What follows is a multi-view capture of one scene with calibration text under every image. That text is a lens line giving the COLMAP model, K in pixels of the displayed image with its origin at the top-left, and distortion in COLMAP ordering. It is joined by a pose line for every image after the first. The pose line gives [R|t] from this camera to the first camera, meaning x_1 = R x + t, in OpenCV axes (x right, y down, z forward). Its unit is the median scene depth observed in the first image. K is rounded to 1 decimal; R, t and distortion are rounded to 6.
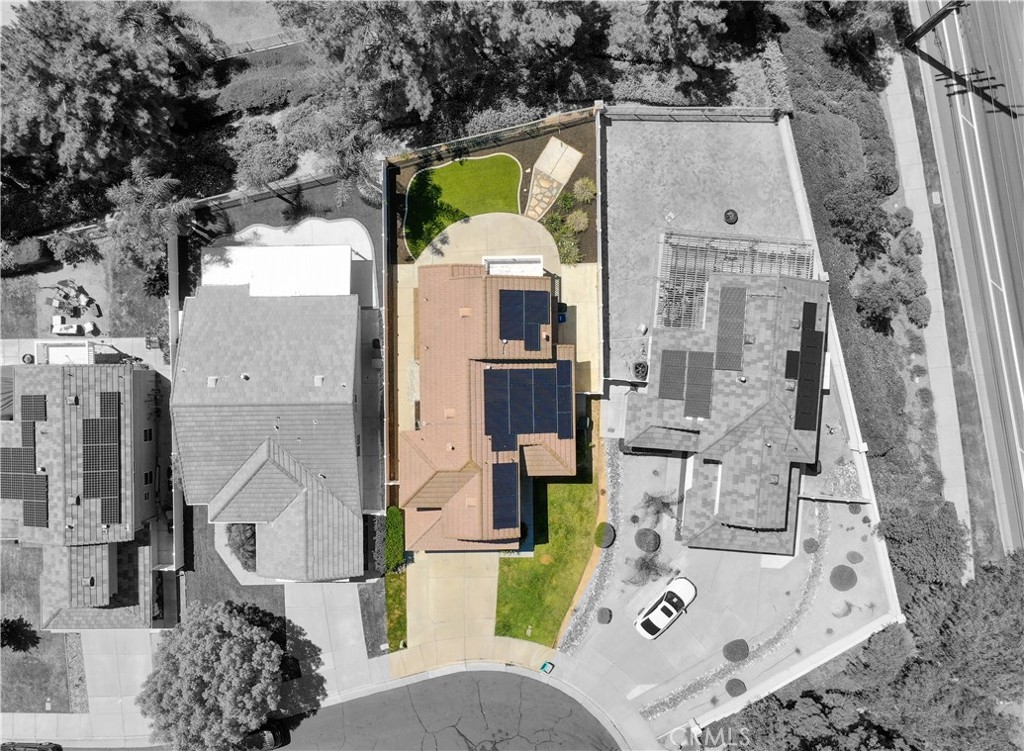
lens RADIAL K [[883.4, 0, 491.3], [0, 883.4, 375.3], [0, 0, 1]] dist [-0.016309, 0.003143]
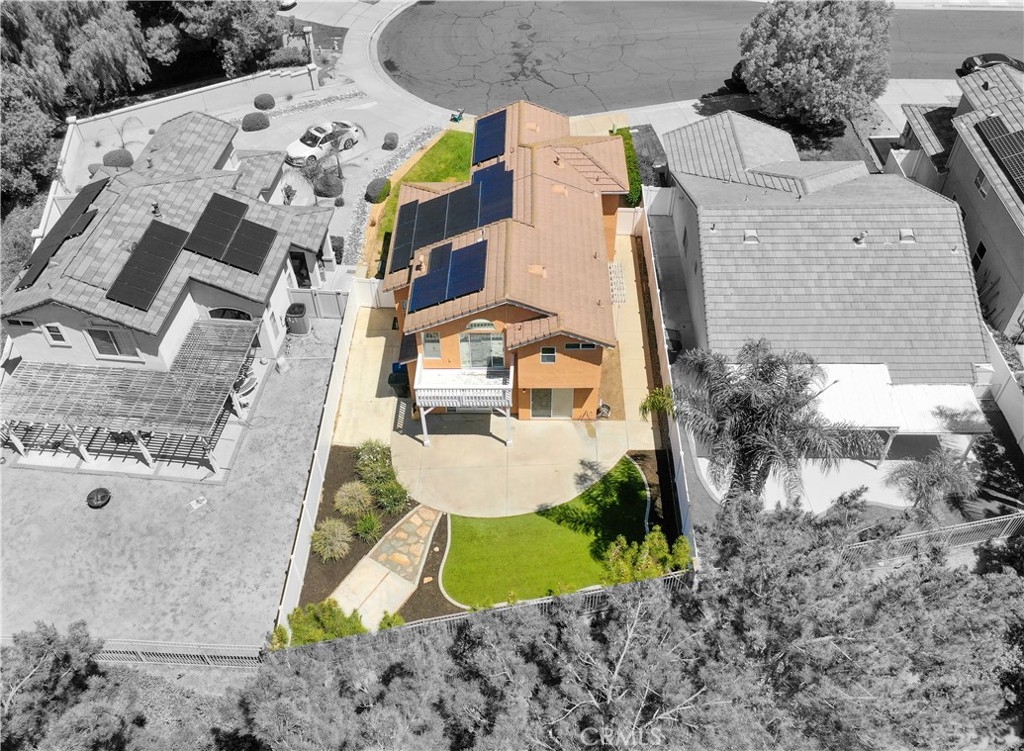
lens RADIAL K [[883.4, 0, 491.3], [0, 883.4, 375.3], [0, 0, 1]] dist [-0.016309, 0.003143]
pose [[-0.997961, 0.001376, 0.063806, -0.032003], [0.043294, -0.719957, 0.692667, -0.516689], [0.046891, 0.694017, 0.718429, 0.519615]]
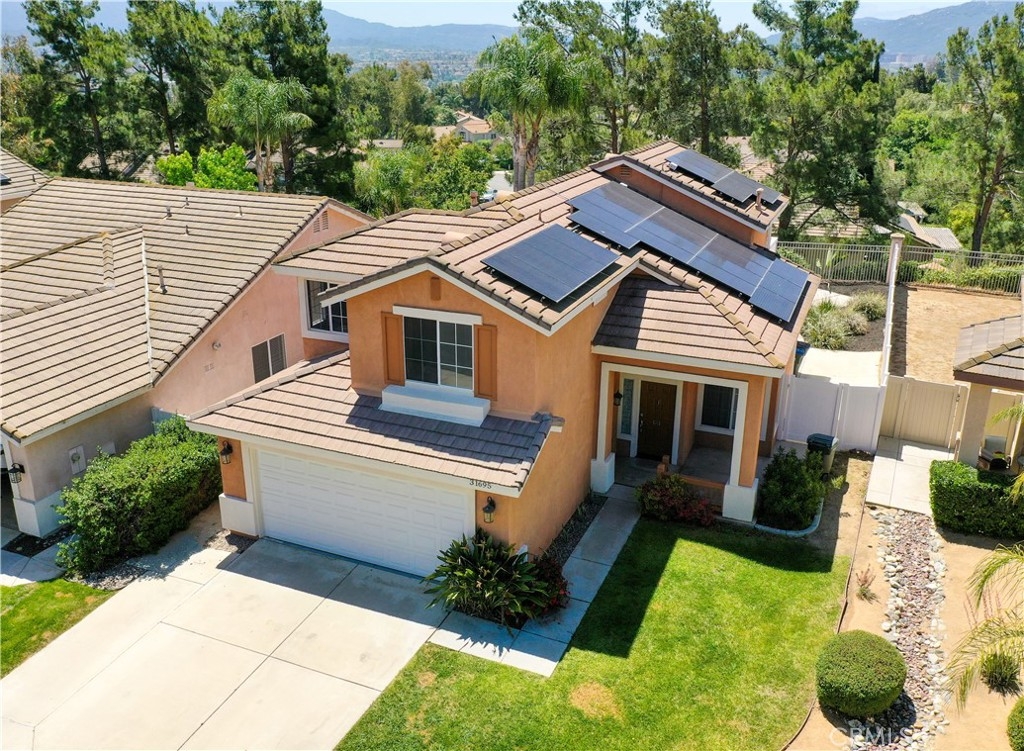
lens RADIAL K [[883.4, 0, 491.3], [0, 883.4, 375.3], [0, 0, 1]] dist [-0.016309, 0.003143]
pose [[0.906821, 0.159114, -0.390330, 0.115817], [-0.421330, 0.314708, -0.850553, 0.395314], [-0.012495, 0.935757, 0.352424, 0.833892]]
